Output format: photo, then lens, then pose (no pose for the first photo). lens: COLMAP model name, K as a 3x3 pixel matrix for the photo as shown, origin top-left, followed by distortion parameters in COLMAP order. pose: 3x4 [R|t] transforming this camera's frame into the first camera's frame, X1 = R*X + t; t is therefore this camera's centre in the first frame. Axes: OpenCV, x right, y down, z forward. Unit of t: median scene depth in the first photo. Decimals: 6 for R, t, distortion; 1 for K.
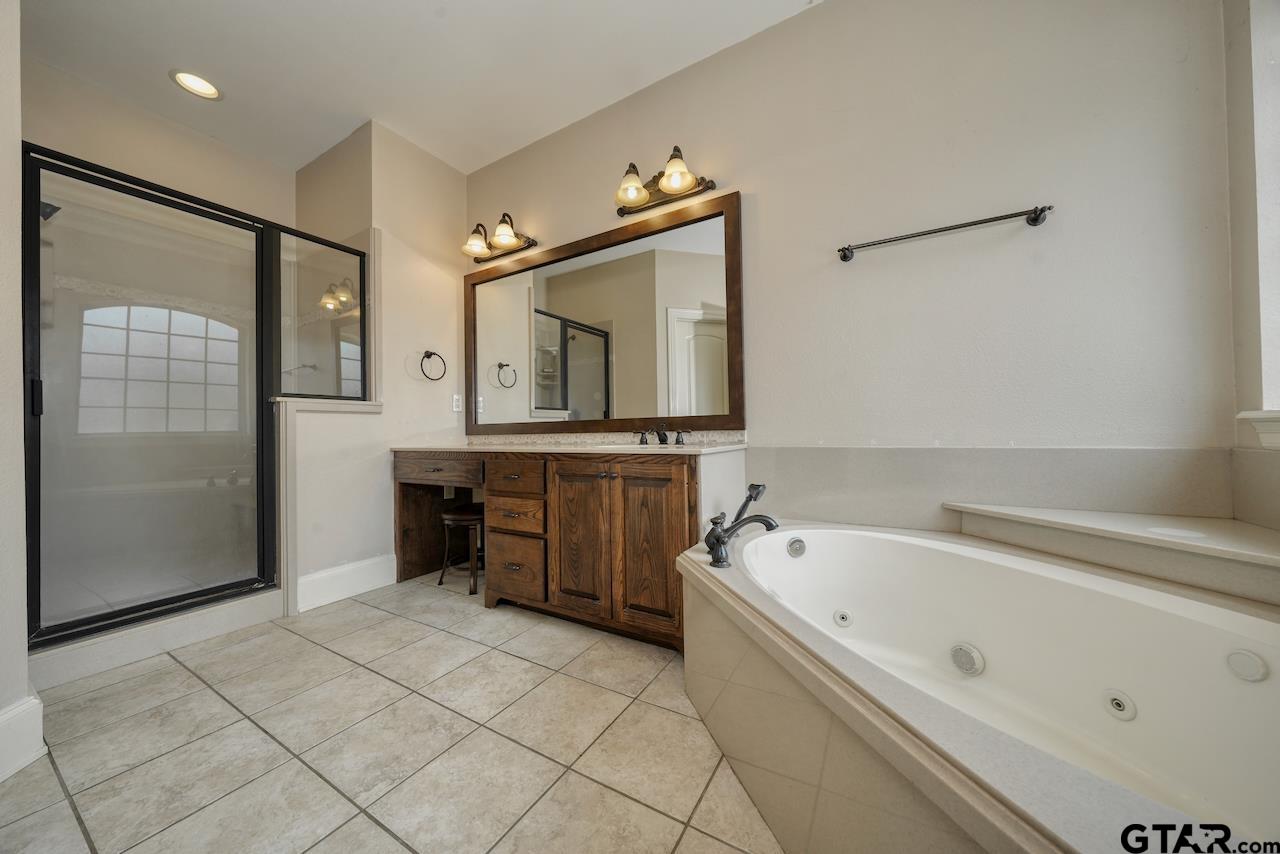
lens RADIAL K [[432.3, 0, 645.1], [0, 432.3, 425.4], [0, 0, 1]] dist [0.000213, 0.000021]
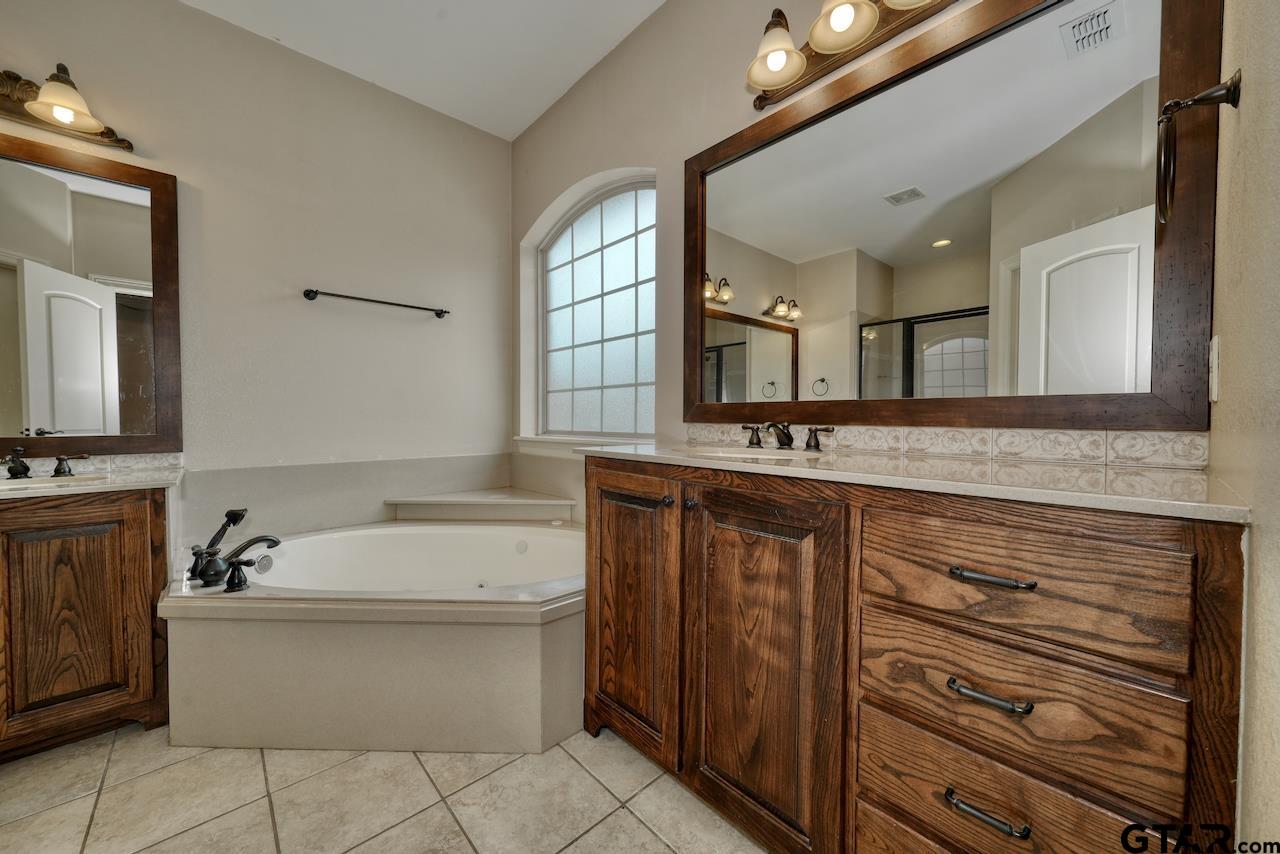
lens RADIAL K [[459.5, 0, 640.0], [0, 459.5, 427.0], [0, 0, 1]] dist [0.000169, 0.000011]
pose [[0.288718, 0.003068, 0.957409, -0.482165], [-0.016653, 0.999860, 0.001818, -0.071037], [-0.957269, -0.016469, 0.288728, -0.199654]]
